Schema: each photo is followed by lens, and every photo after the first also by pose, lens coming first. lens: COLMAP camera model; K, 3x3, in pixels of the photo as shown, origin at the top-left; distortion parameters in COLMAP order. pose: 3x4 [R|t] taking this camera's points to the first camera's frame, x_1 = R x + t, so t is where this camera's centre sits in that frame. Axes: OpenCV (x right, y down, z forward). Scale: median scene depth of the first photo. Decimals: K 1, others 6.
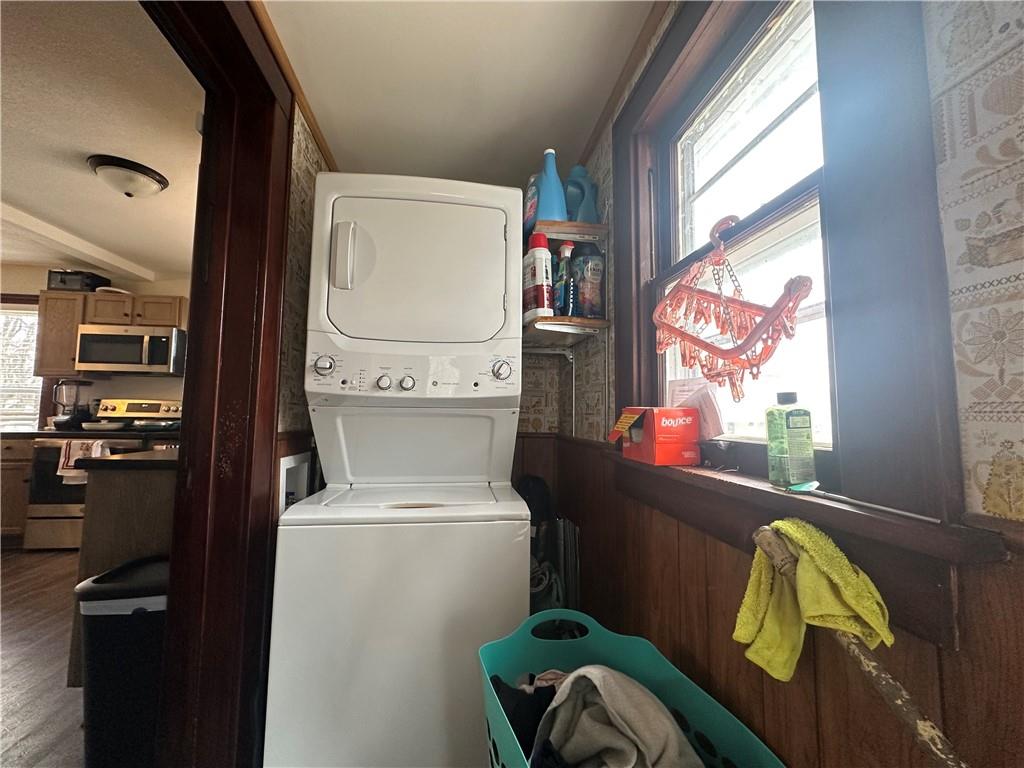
lens RADIAL K [[407.1, 0, 509.0], [0, 407.1, 383.2], [0, 0, 1]] dist [0.000148, 0.000174]
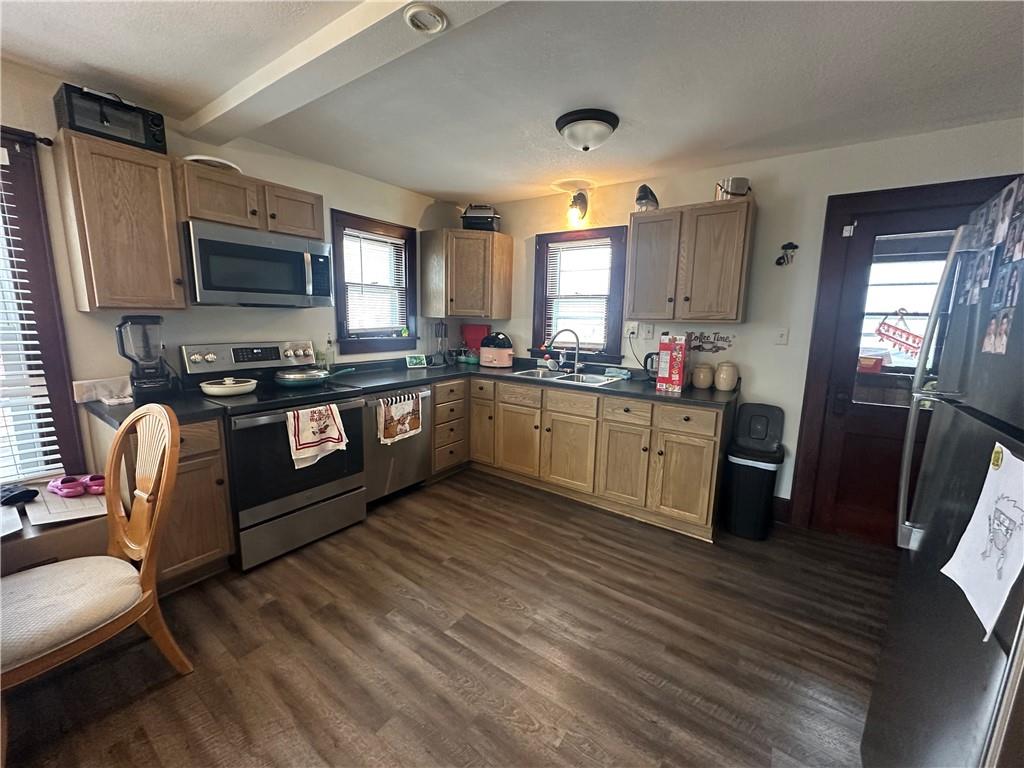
lens RADIAL K [[405.5, 0, 512.0], [0, 405.5, 384.0], [0, 0, 1]] dist [-0.000980, -0.000231]
pose [[0.675370, -0.114462, 0.728543, -1.181509], [-0.073221, 0.972594, 0.220682, -0.077967], [-0.733836, -0.202386, 0.648479, 0.245913]]
